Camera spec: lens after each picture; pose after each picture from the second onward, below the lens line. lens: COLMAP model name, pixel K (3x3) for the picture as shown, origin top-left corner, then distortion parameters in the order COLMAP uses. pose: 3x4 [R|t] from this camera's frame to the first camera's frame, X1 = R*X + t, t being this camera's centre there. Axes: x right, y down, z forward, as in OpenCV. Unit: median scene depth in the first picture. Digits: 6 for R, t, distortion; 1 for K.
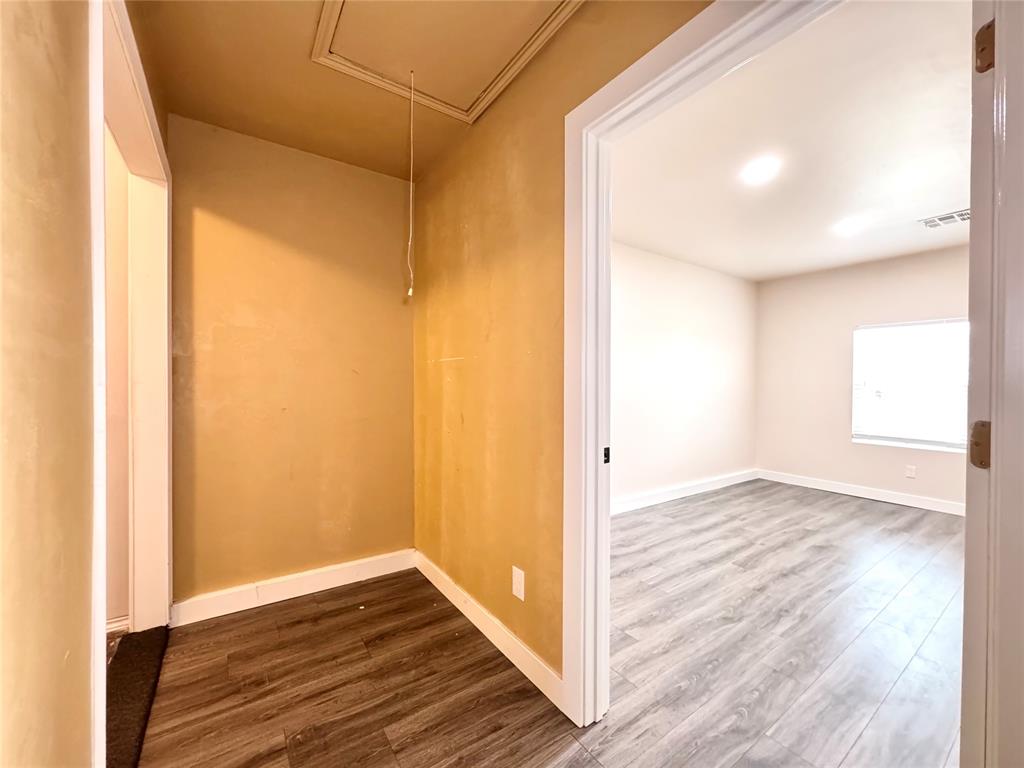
lens RADIAL K [[410.9, 0, 515.7], [0, 410.9, 385.4], [0, 0, 1]] dist [0.012596, -0.000053]
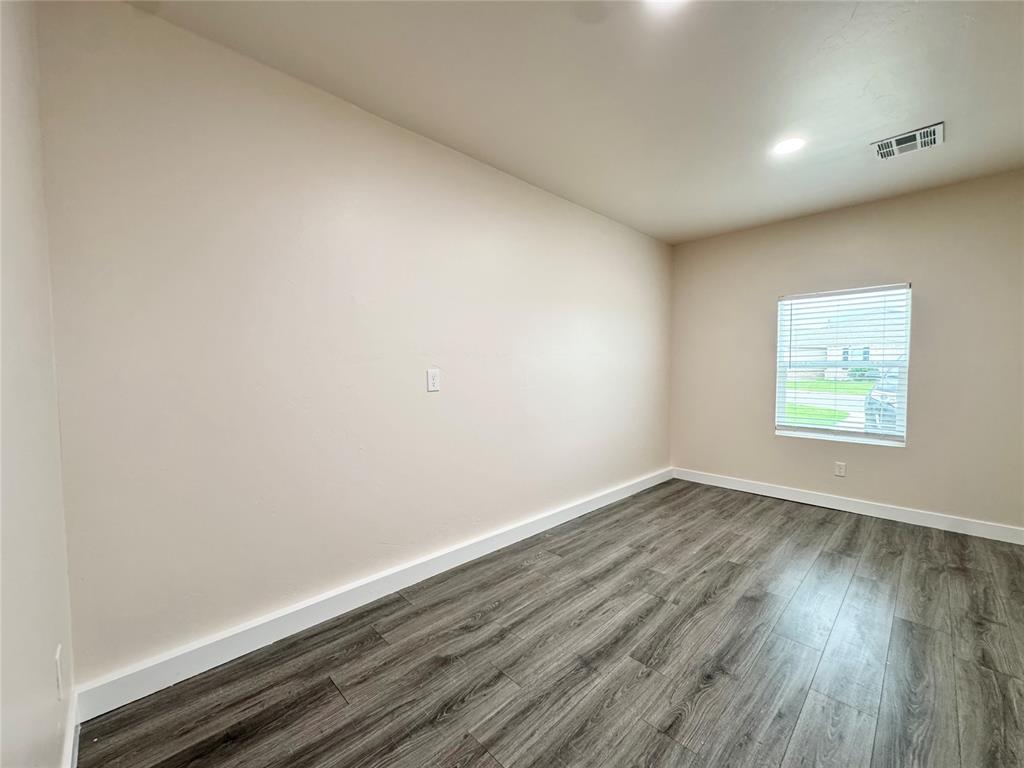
lens RADIAL K [[410.9, 0, 509.6], [0, 410.9, 385.2], [0, 0, 1]] dist [0.012596, -0.000053]
pose [[0.988843, -0.017599, 0.147921, 0.206128], [0.012391, 0.999273, 0.036052, -0.001300], [-0.148448, -0.033817, 0.988342, 0.338326]]
